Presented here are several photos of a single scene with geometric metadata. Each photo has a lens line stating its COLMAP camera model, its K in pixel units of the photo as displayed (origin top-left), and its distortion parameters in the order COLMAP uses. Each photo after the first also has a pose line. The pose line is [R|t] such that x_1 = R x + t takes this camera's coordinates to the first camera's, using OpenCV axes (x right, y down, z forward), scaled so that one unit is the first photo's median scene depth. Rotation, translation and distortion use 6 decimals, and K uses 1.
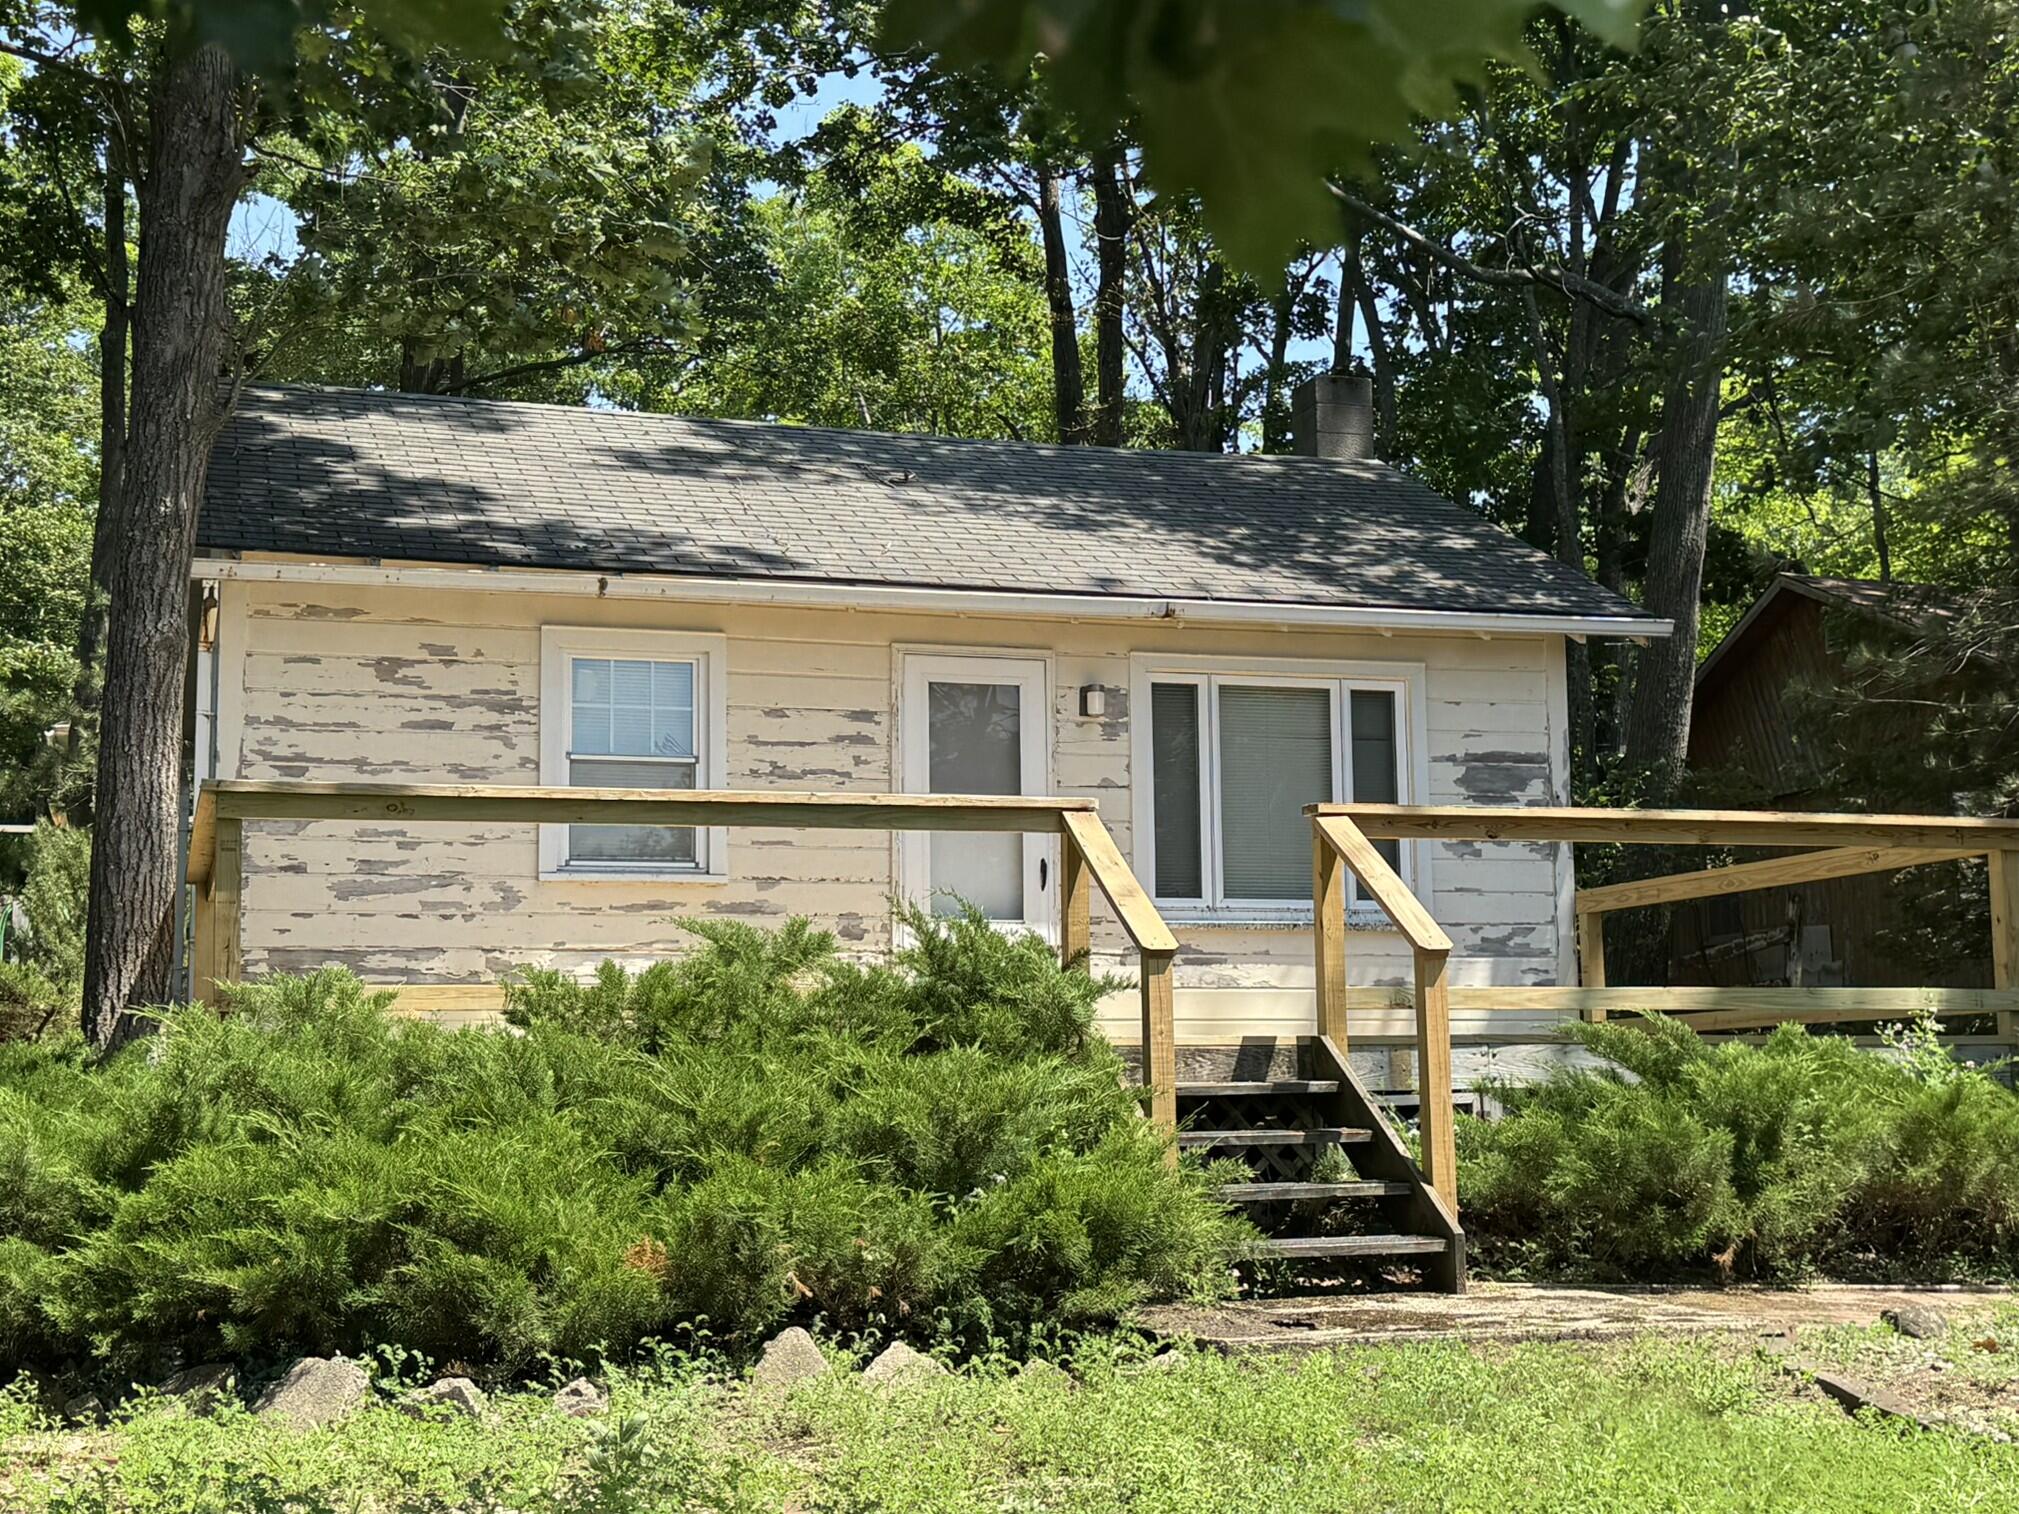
lens RADIAL K [[2728.9, 0, 1009.5], [0, 2728.9, 757.0], [0, 0, 1]] dist [0.103304, -0.001706]
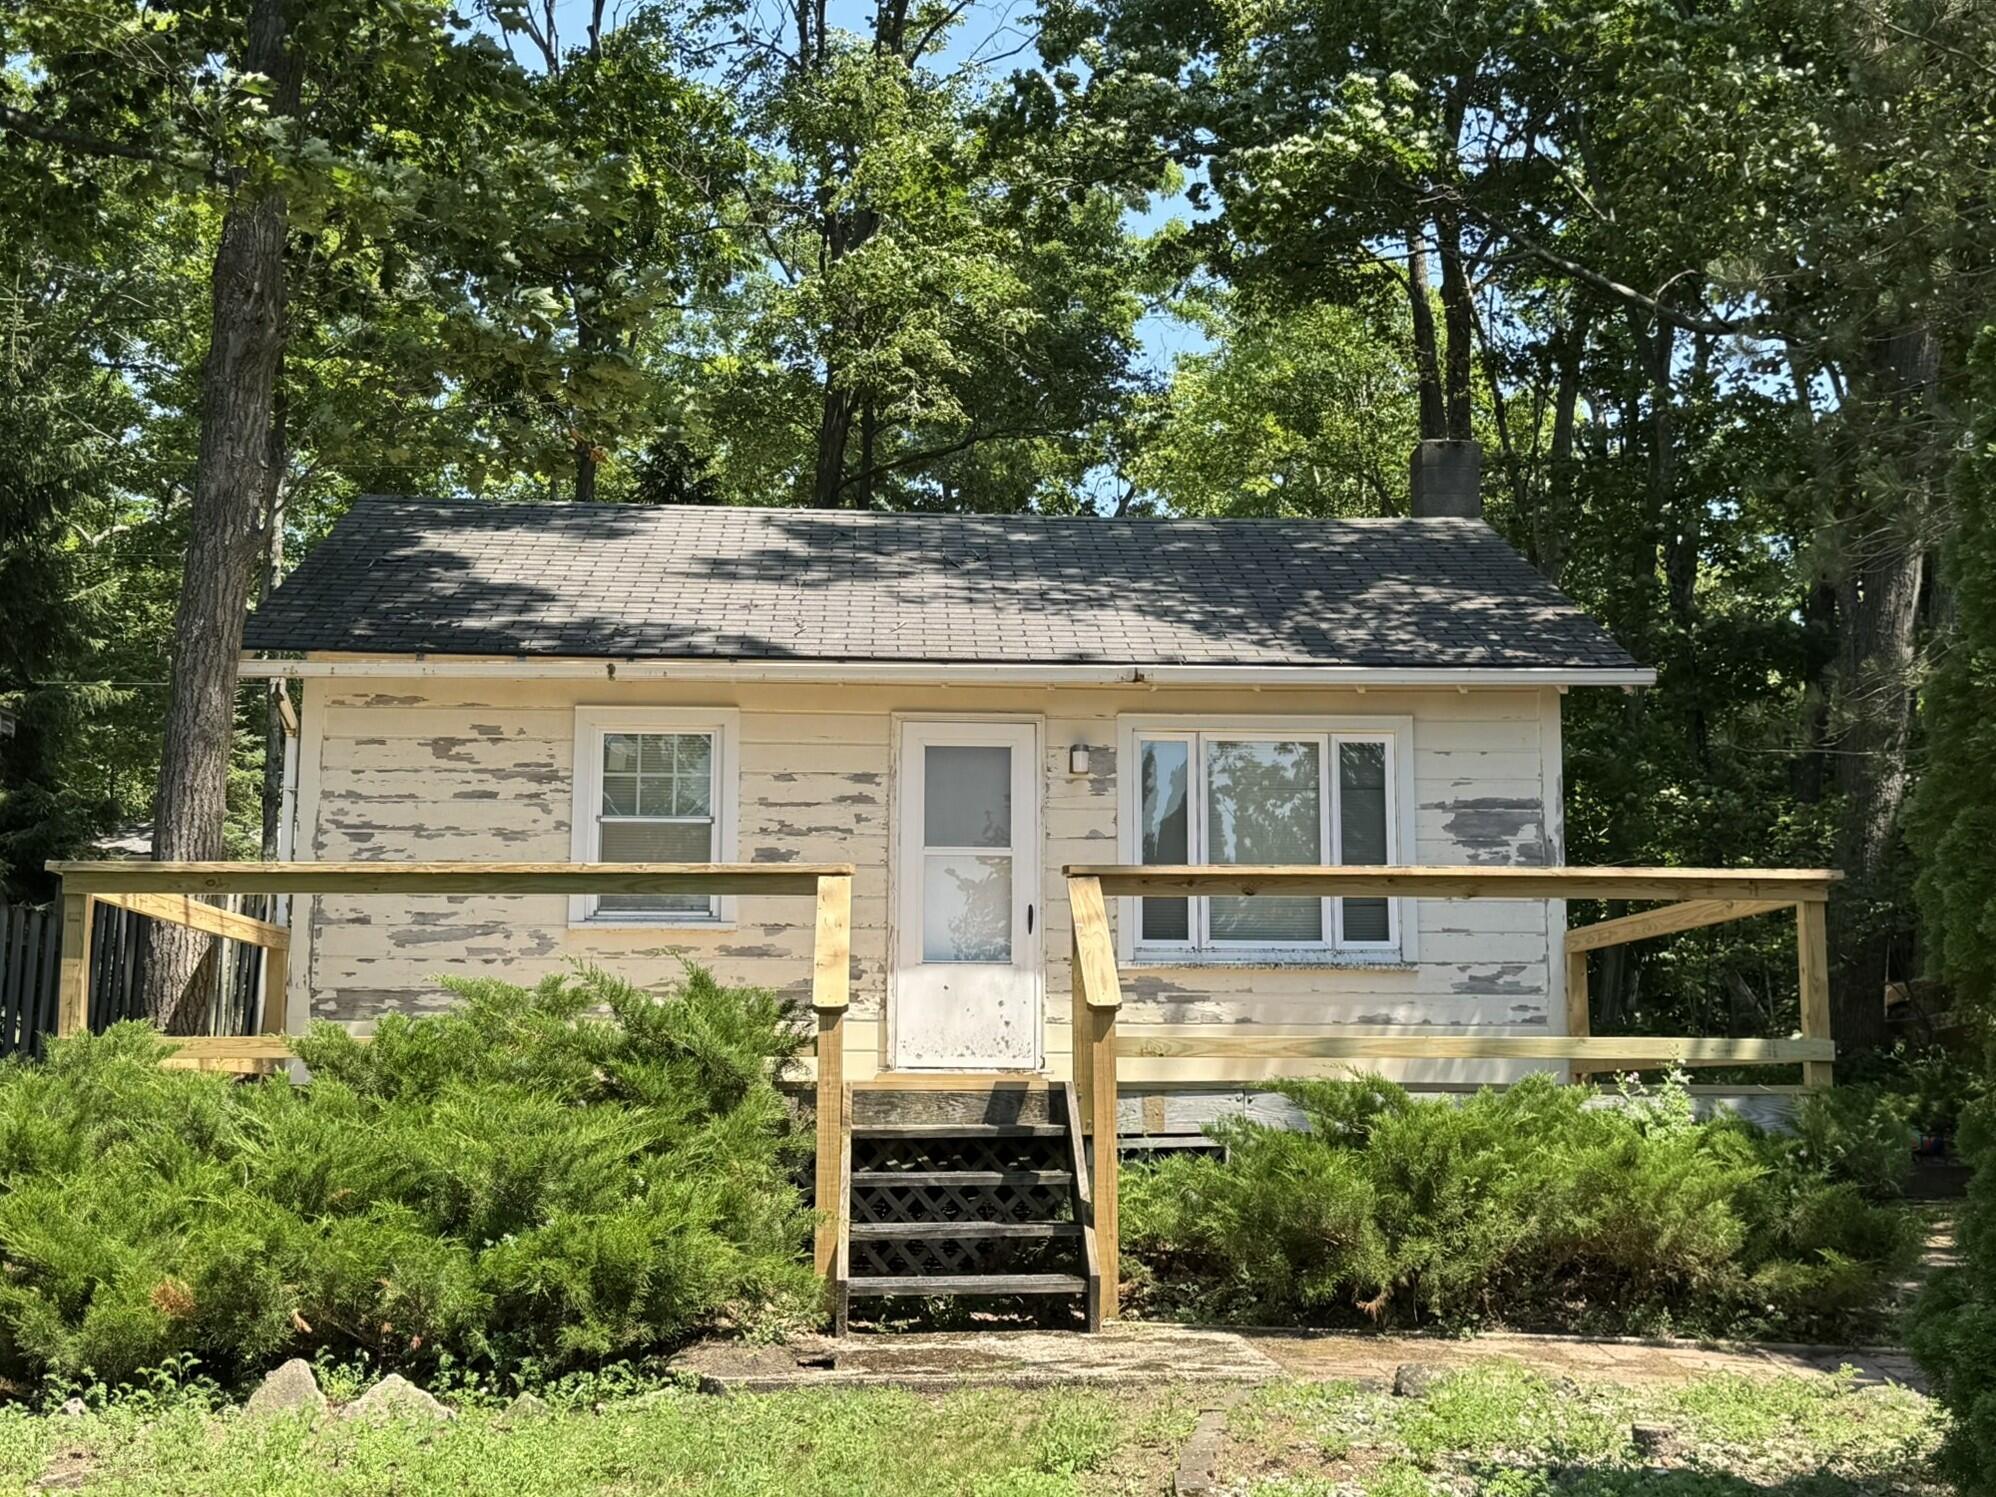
lens RADIAL K [[2439.0, 0, 998.0], [0, 2439.0, 748.5], [0, 0, 1]] dist [0.106211, -0.022286]
pose [[0.970148, -0.021249, -0.241579, 0.250632], [0.018182, 0.999723, -0.014918, -0.011743], [0.241830, 0.010080, 0.970266, 0.047502]]
